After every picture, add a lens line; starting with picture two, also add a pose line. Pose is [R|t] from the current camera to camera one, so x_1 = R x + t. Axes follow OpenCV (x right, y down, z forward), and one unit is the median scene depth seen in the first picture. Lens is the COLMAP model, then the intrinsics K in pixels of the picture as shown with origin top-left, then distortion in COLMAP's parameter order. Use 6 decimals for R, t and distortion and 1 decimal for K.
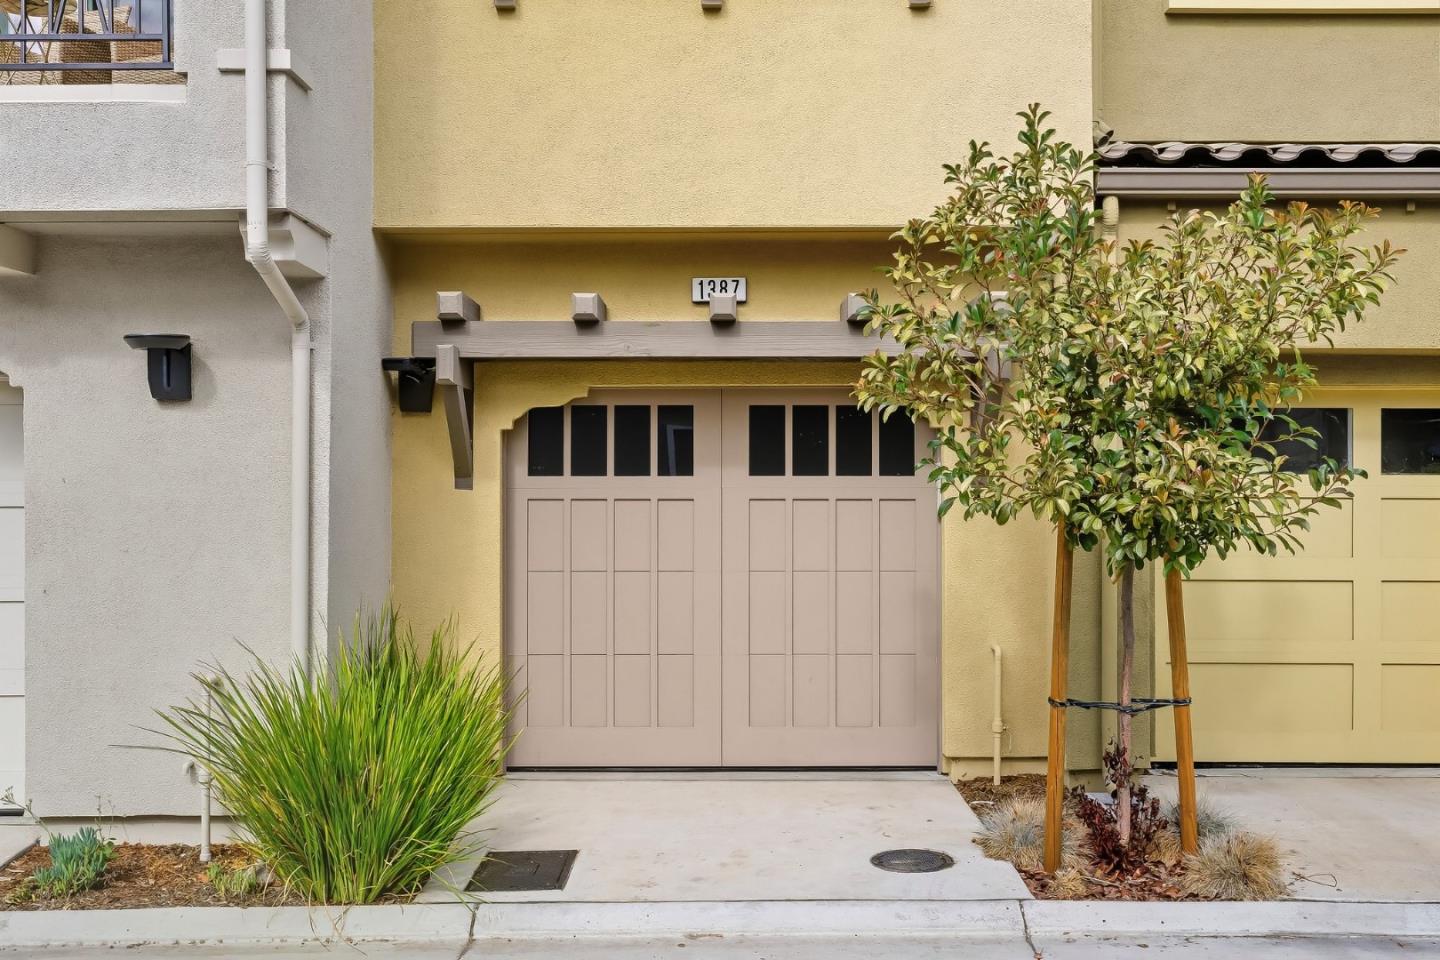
lens RADIAL K [[1423.2, 0, 719.9], [0, 1423.2, 468.2], [0, 0, 1]] dist [-0.002622, 0.002900]
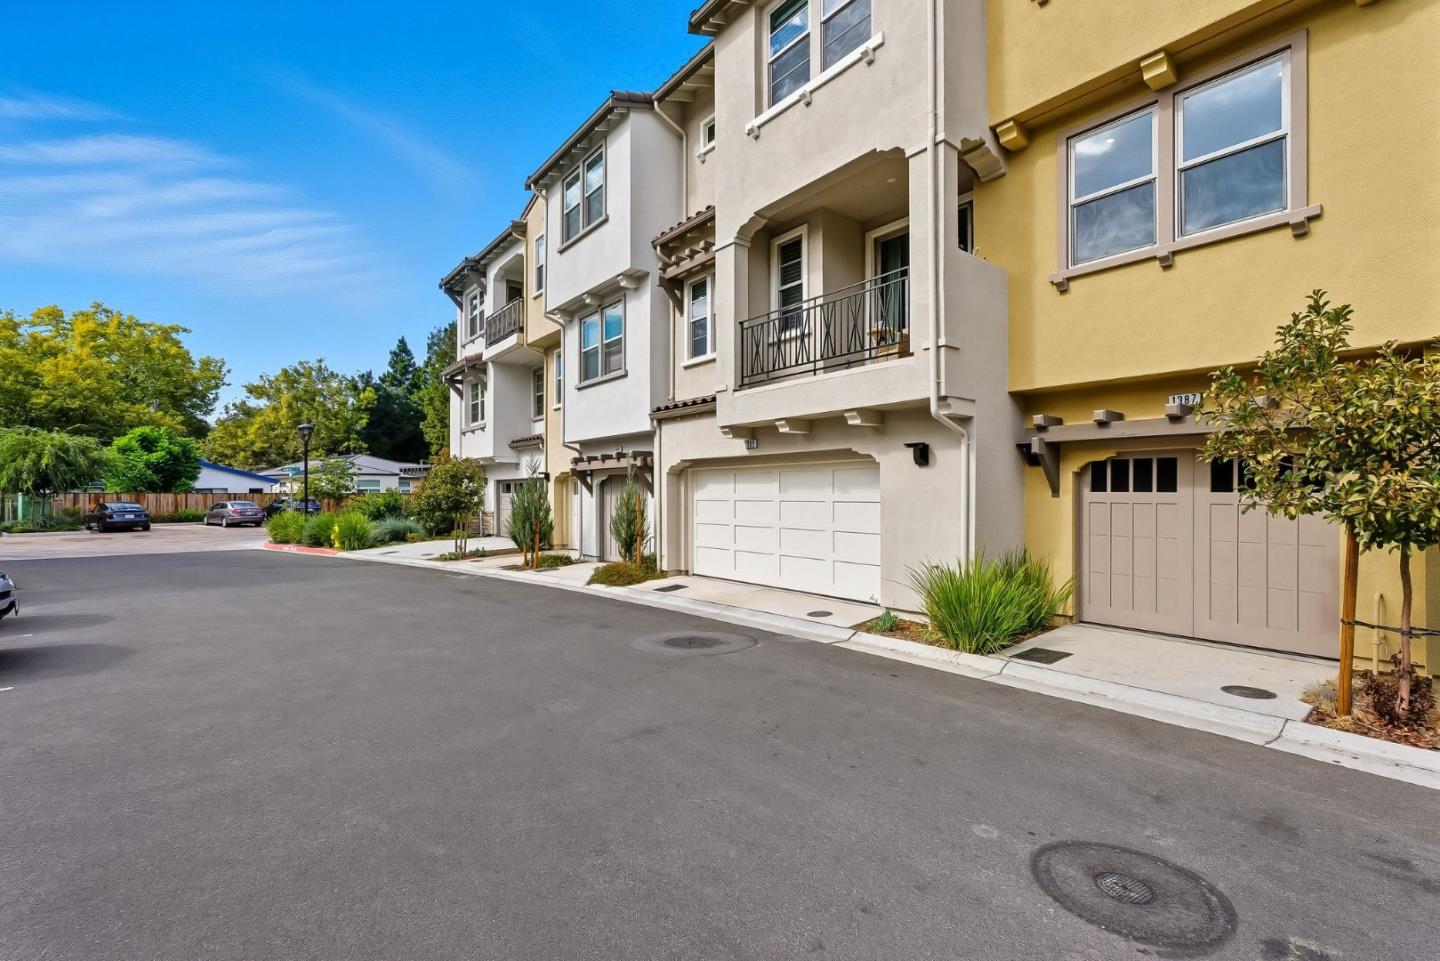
lens RADIAL K [[657.5, 0, 720.2], [0, 657.5, 486.7], [0, 0, 1]] dist [-0.001887, -0.000089]
pose [[0.614988, -0.003225, -0.788530, 0.391051], [0.005819, 0.999983, 0.000449, -0.008155], [0.788515, -0.004864, 0.614996, -0.113306]]
